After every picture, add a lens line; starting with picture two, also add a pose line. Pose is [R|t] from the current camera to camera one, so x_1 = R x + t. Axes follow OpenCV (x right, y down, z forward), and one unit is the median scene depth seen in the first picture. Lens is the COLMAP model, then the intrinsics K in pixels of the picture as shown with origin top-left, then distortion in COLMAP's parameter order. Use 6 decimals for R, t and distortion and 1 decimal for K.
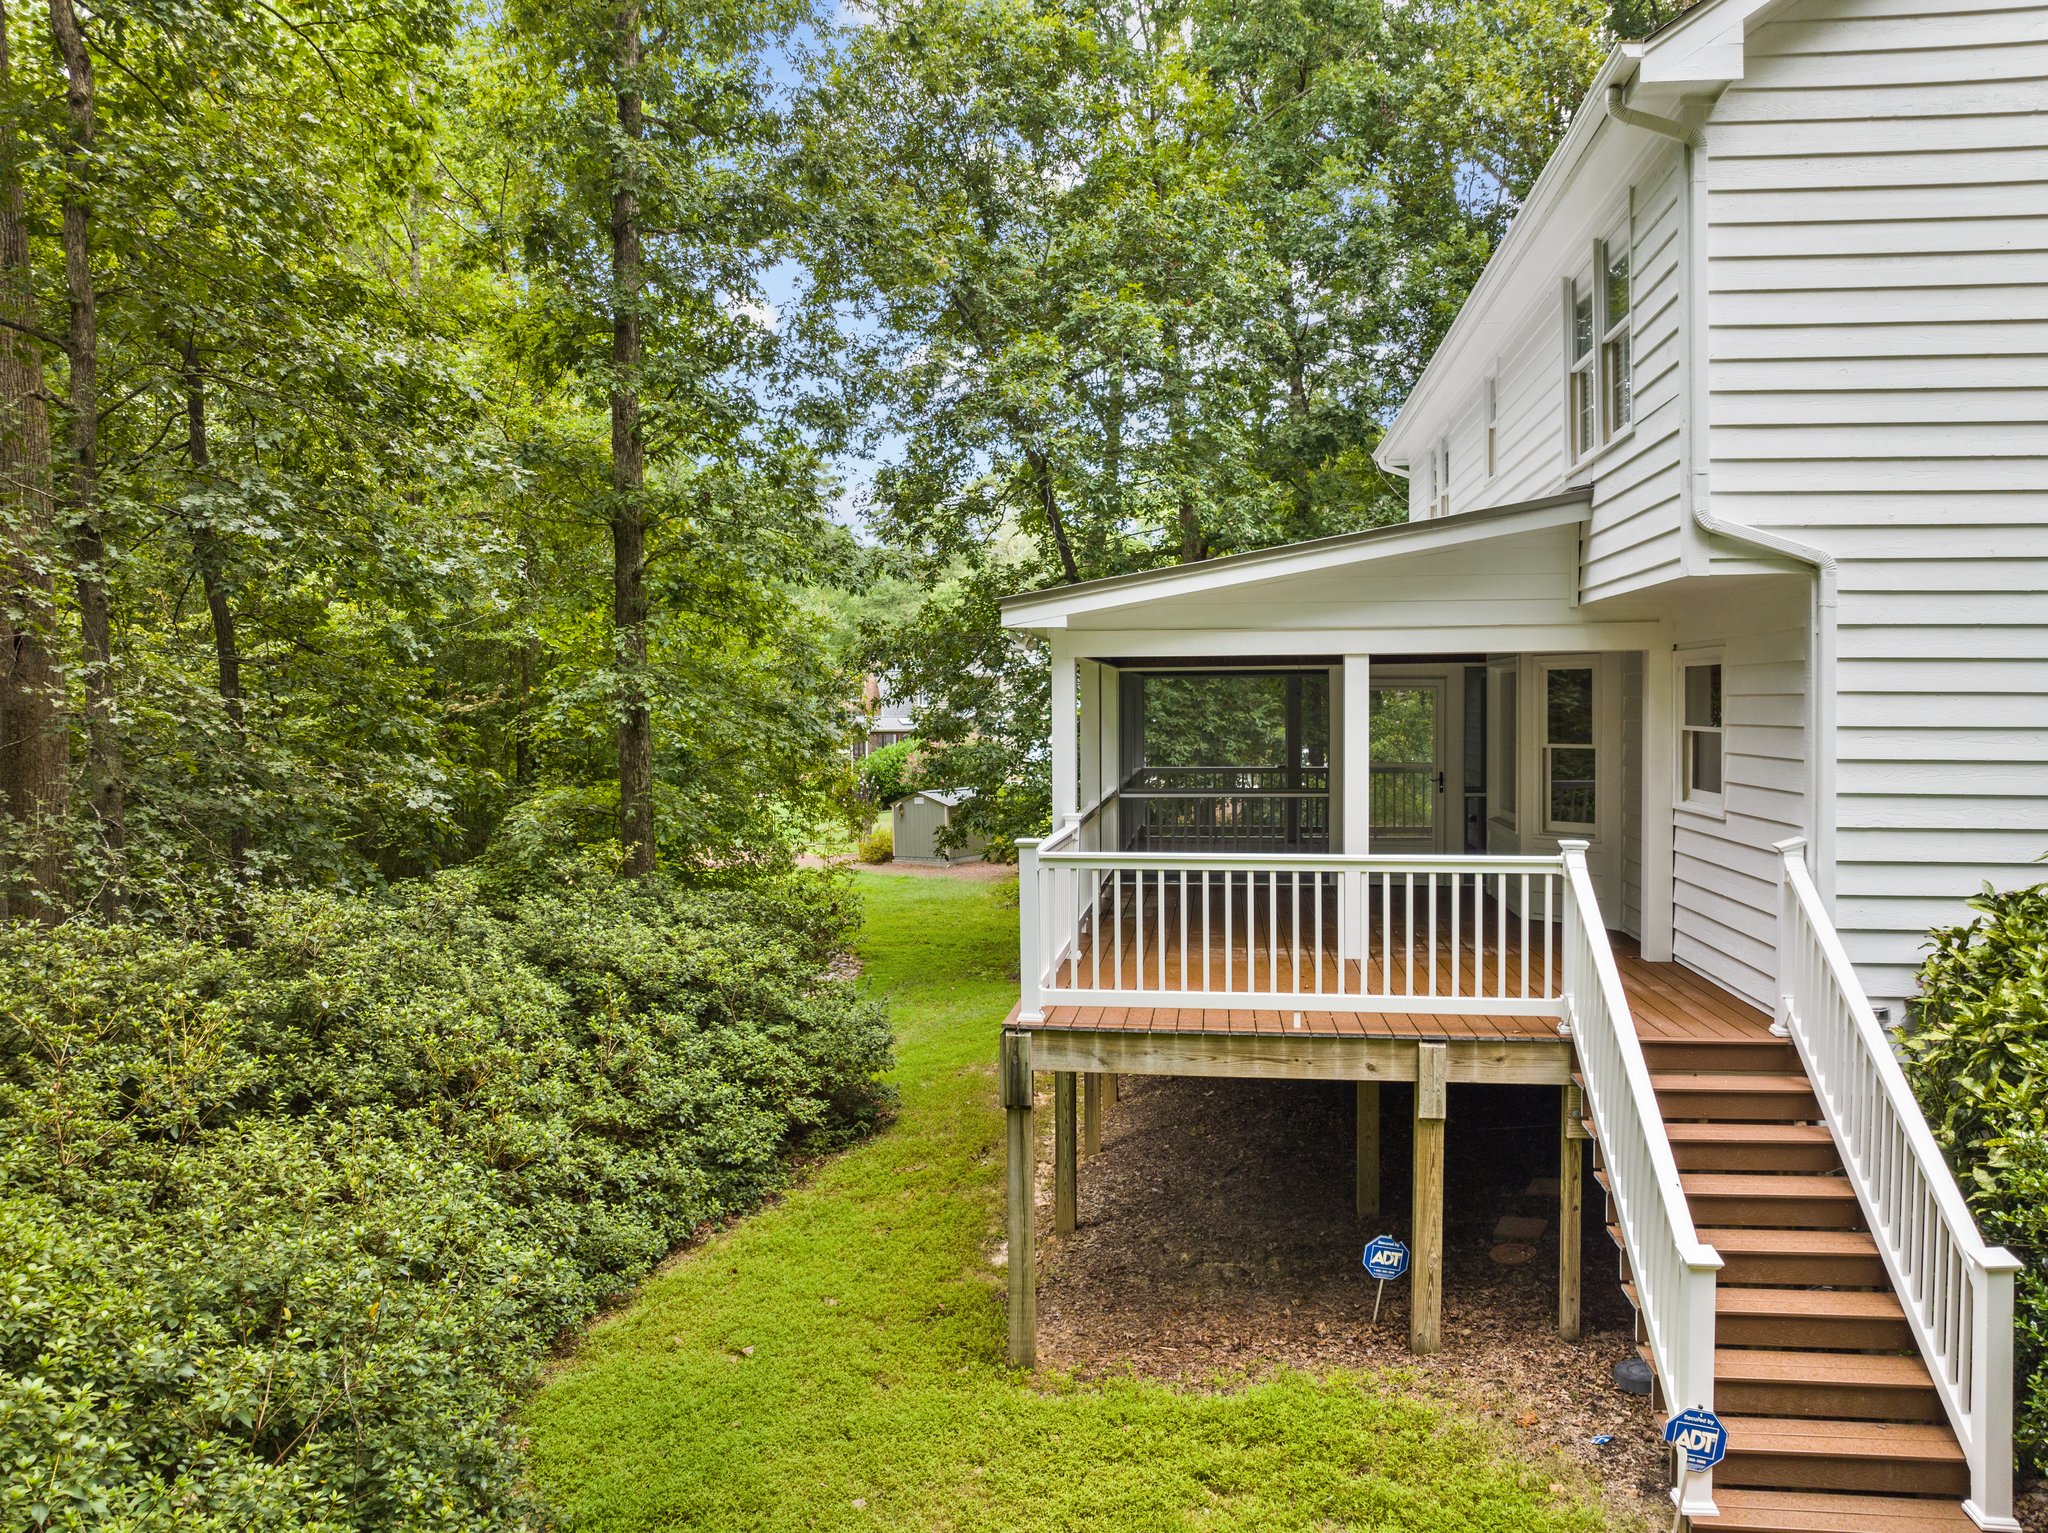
lens RADIAL K [[1467.4, 0, 1032.2], [0, 1467.4, 715.8], [0, 0, 1]] dist [-0.036539, 0.008038]
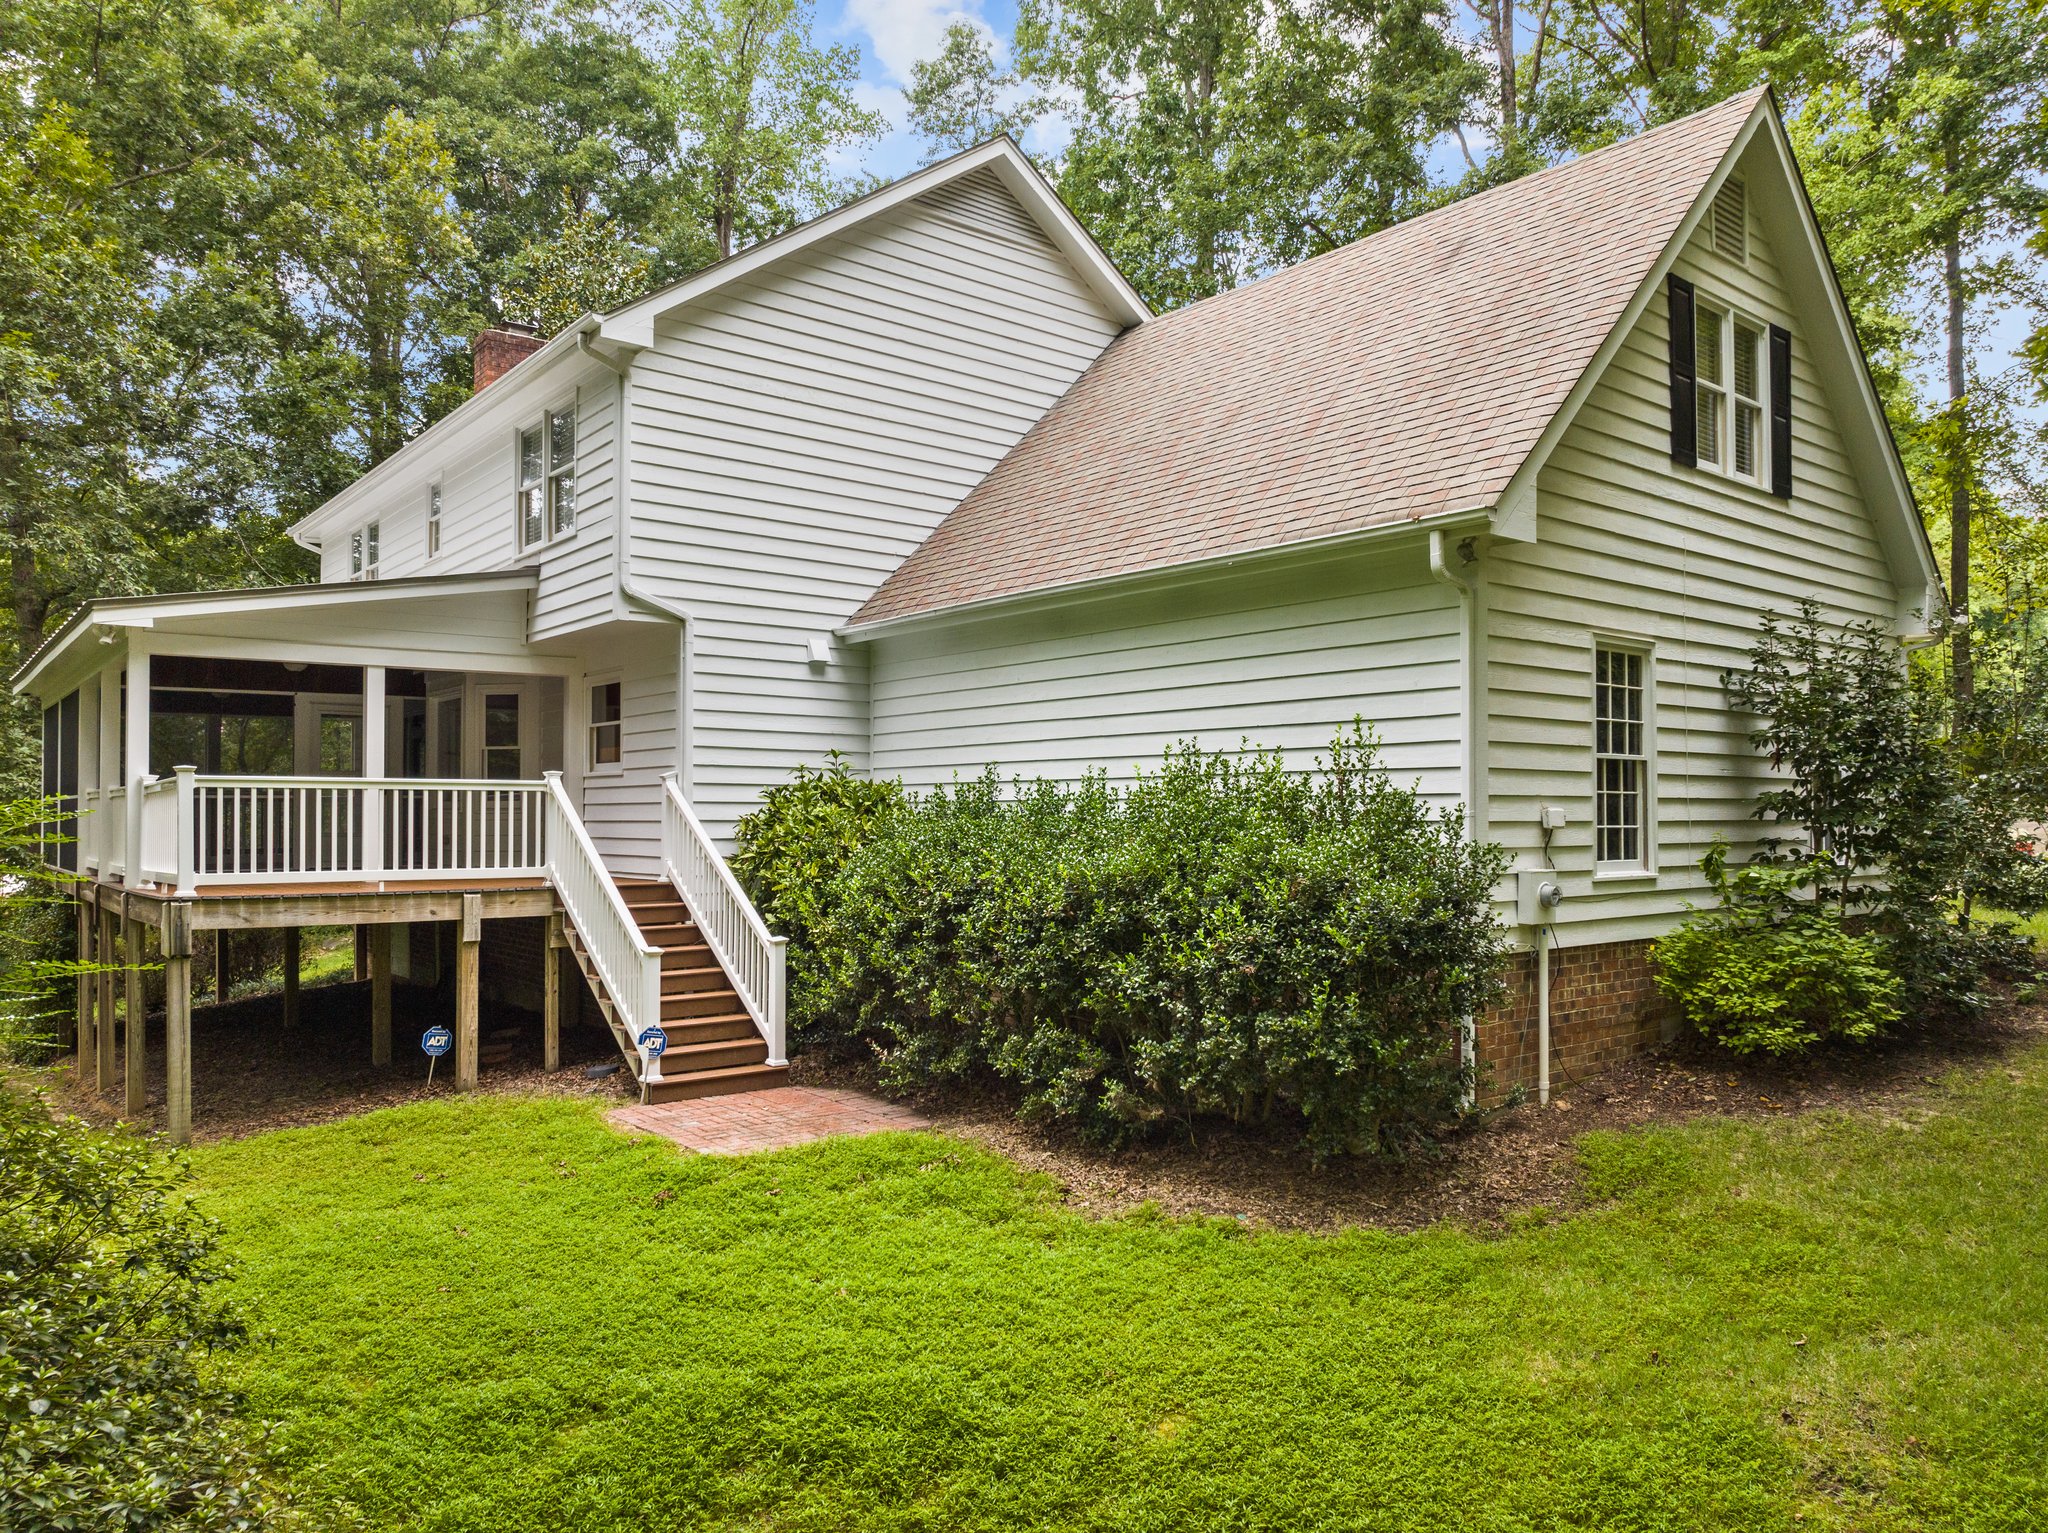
lens RADIAL K [[1475.2, 0, 1073.3], [0, 1475.2, 802.9], [0, 0, 1]] dist [-0.055997, -0.004411]
pose [[0.675917, 0.011715, 0.736884, -0.449409], [0.004853, 0.999781, -0.020345, 0.154008], [-0.736962, 0.017327, 0.675713, -0.557695]]
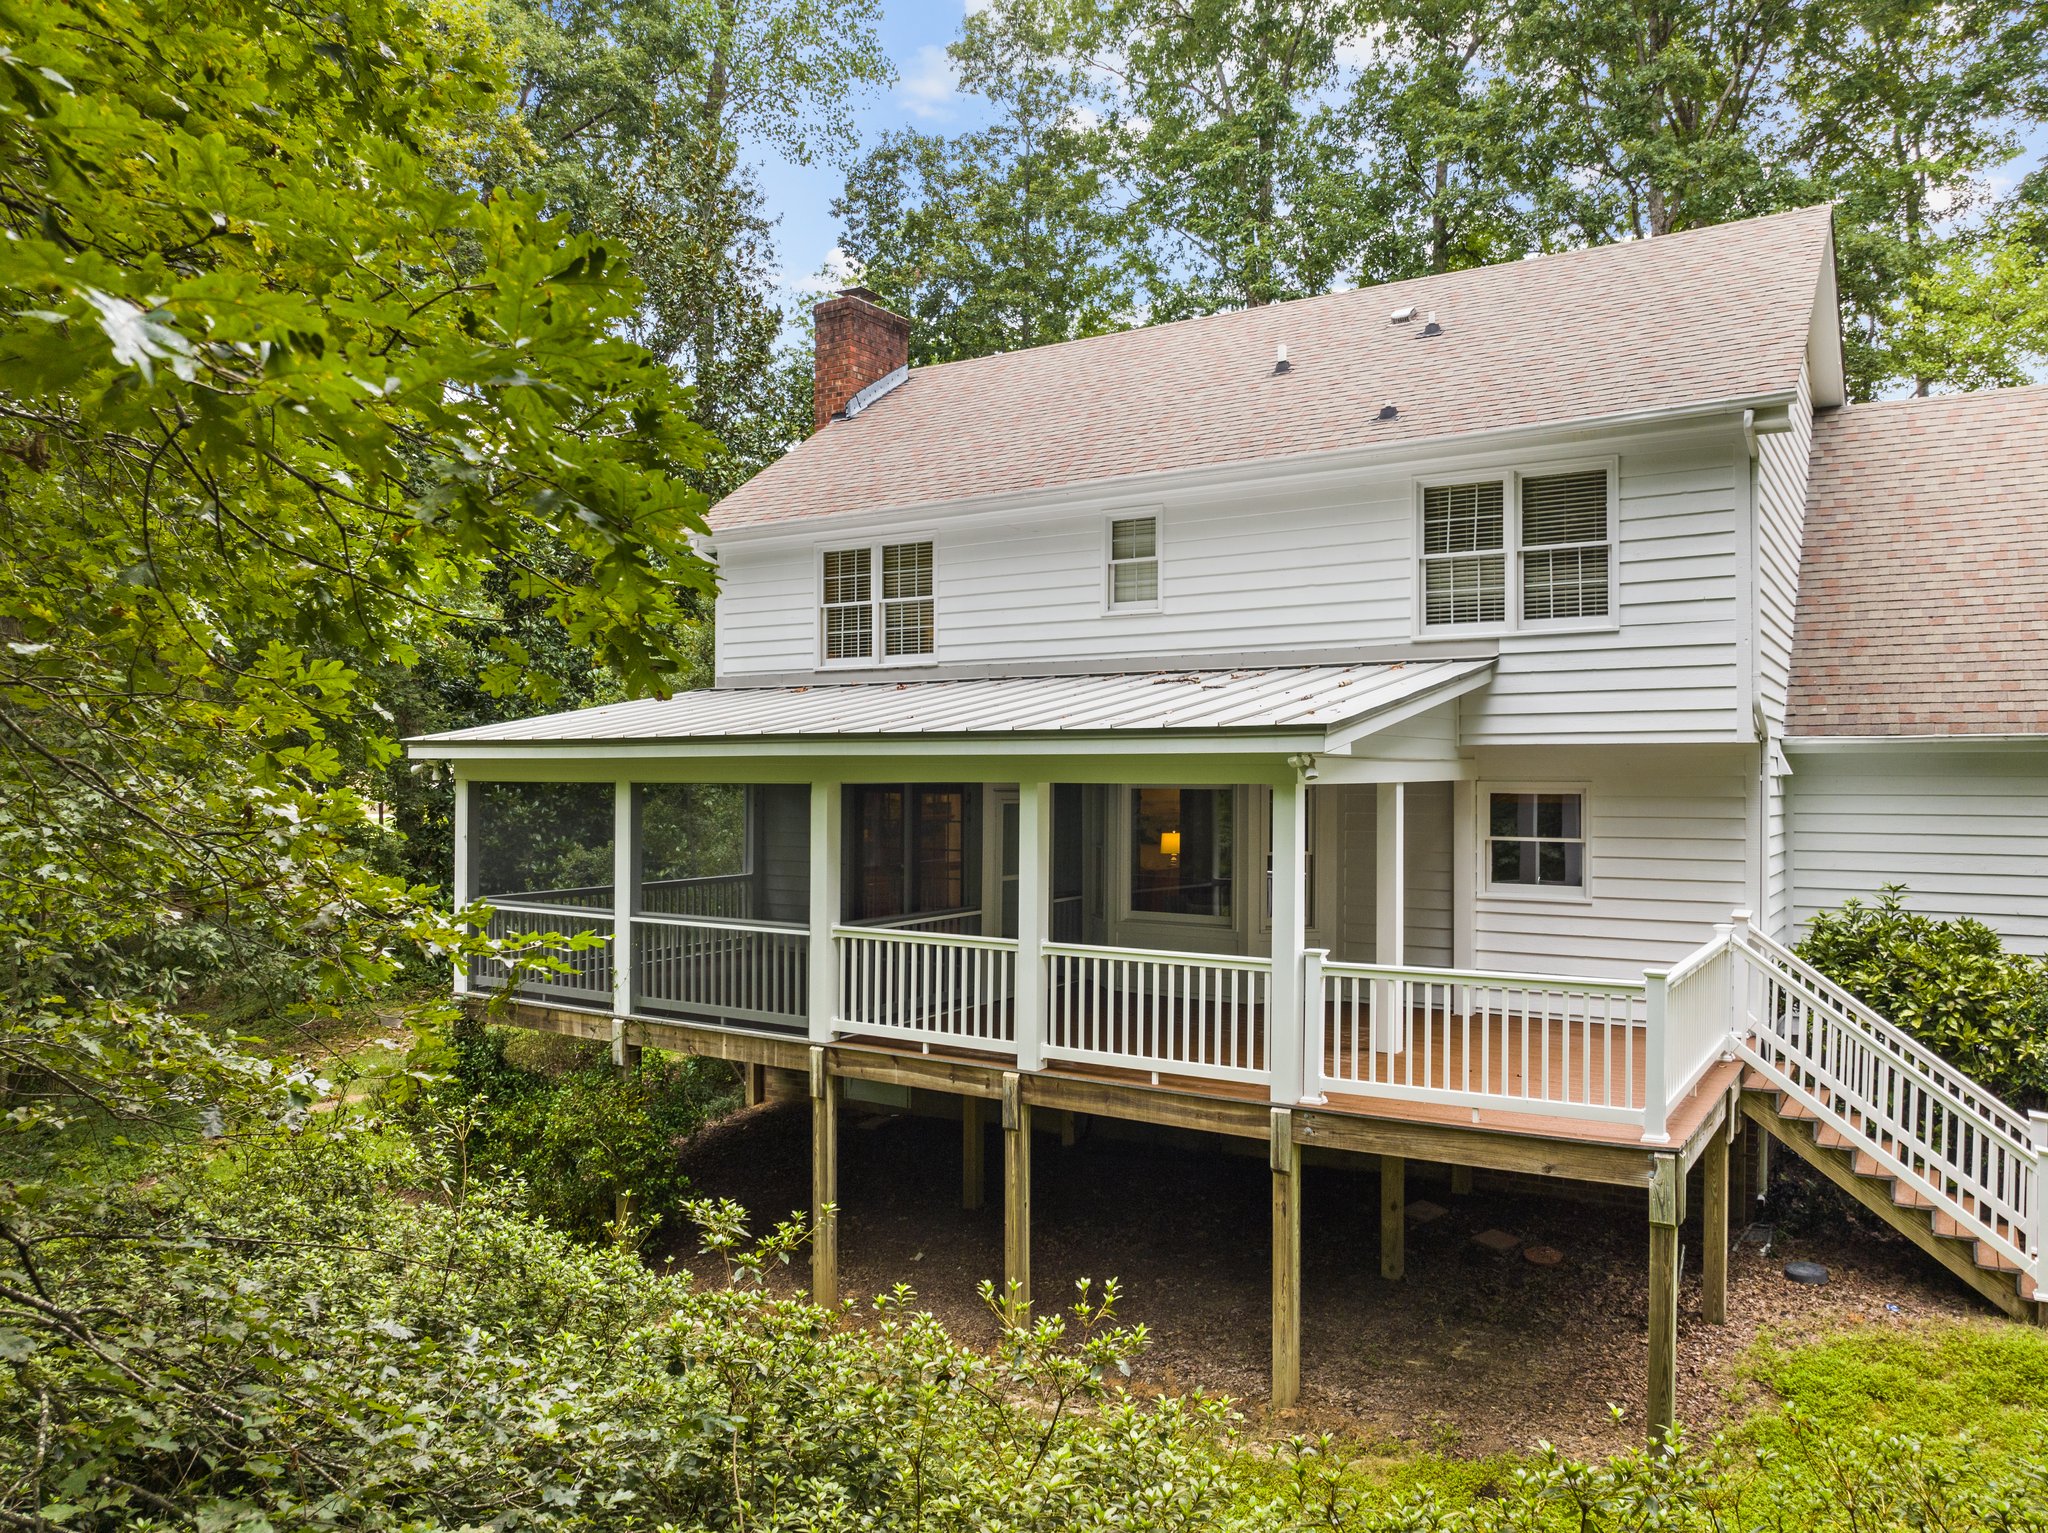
lens RADIAL K [[1454.9, 0, 1027.0], [0, 1454.9, 762.8], [0, 0, 1]] dist [-0.049044, 0.018792]
pose [[0.434227, 0.011229, 0.900734, -1.153989], [0.005406, 0.999872, -0.015072, -0.052996], [-0.900787, 0.011414, 0.434110, 0.970918]]
